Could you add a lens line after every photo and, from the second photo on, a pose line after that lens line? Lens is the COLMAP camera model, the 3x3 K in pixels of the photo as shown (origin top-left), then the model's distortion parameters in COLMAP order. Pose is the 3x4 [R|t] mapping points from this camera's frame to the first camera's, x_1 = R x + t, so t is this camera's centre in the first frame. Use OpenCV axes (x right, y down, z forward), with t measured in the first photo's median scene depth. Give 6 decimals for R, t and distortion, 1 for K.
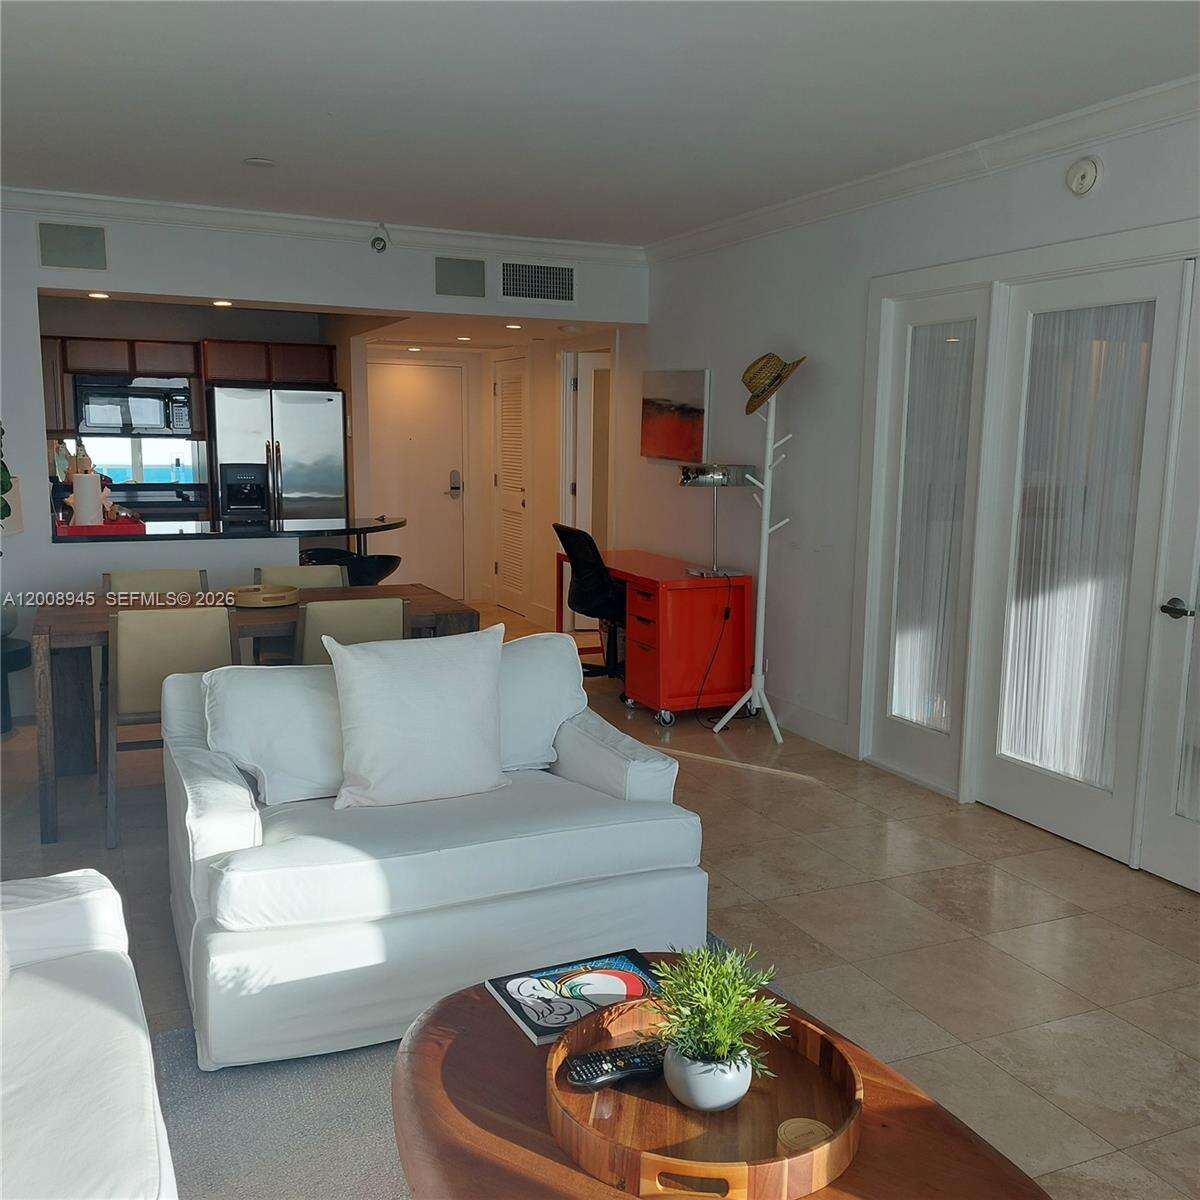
lens RADIAL K [[1117.1, 0, 600.0], [0, 1117.1, 600.0], [0, 0, 1]] dist [0.013737, -0.014243]
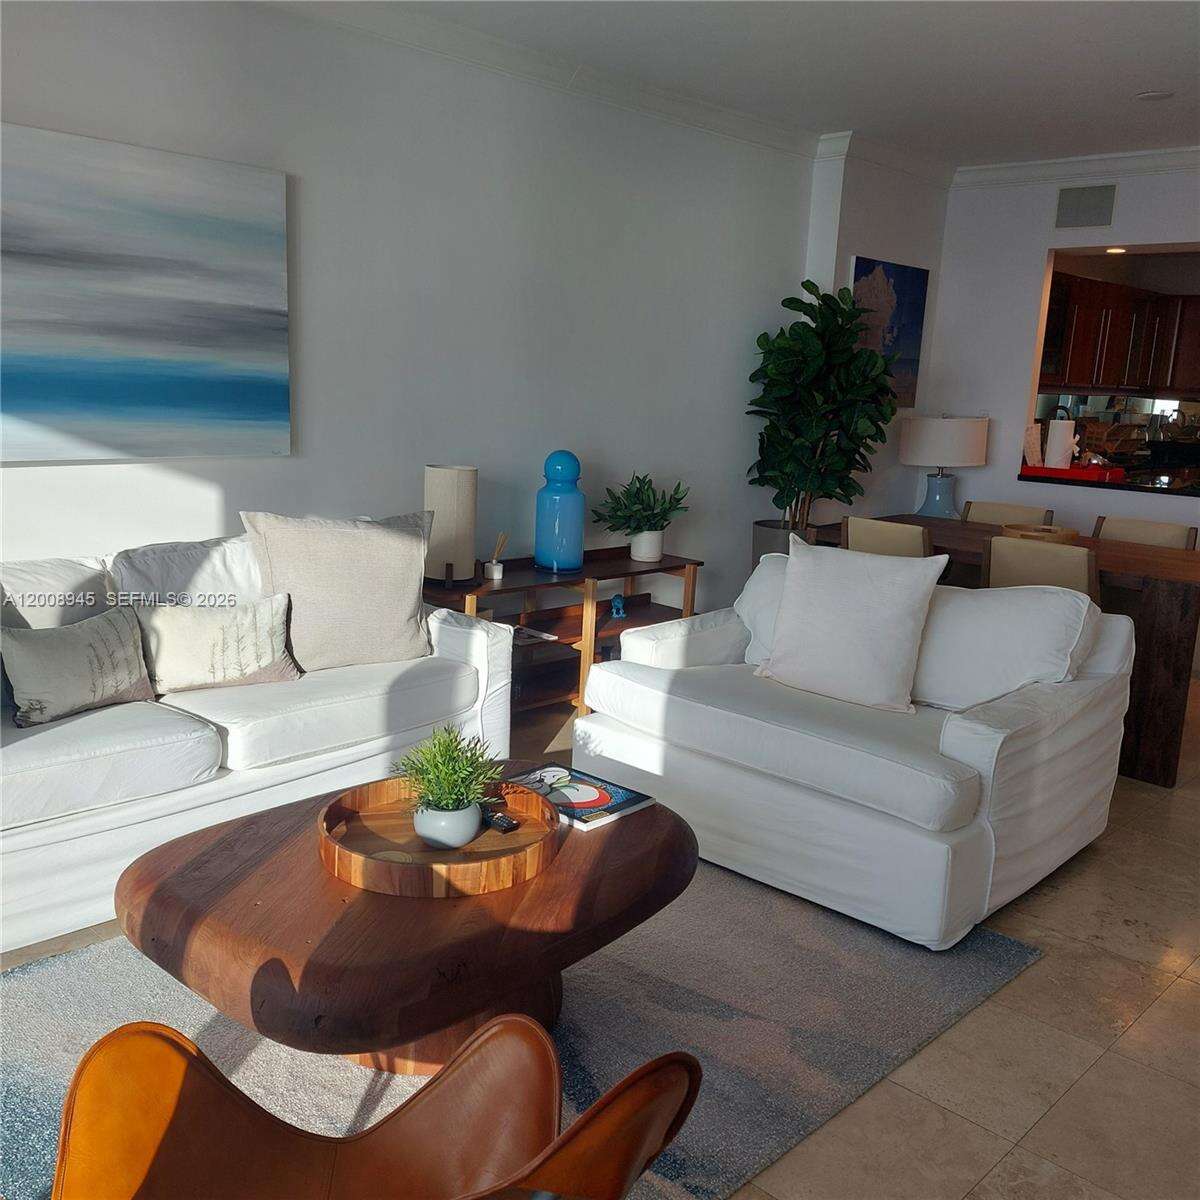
lens RADIAL K [[1117.1, 0, 600.0], [0, 1117.1, 600.0], [0, 0, 1]] dist [0.013737, -0.014243]
pose [[0.369158, 0.192015, -0.909315, 0.404754], [-0.174951, 0.975289, 0.134921, -0.011578], [0.912751, 0.109279, 0.393629, 0.193777]]
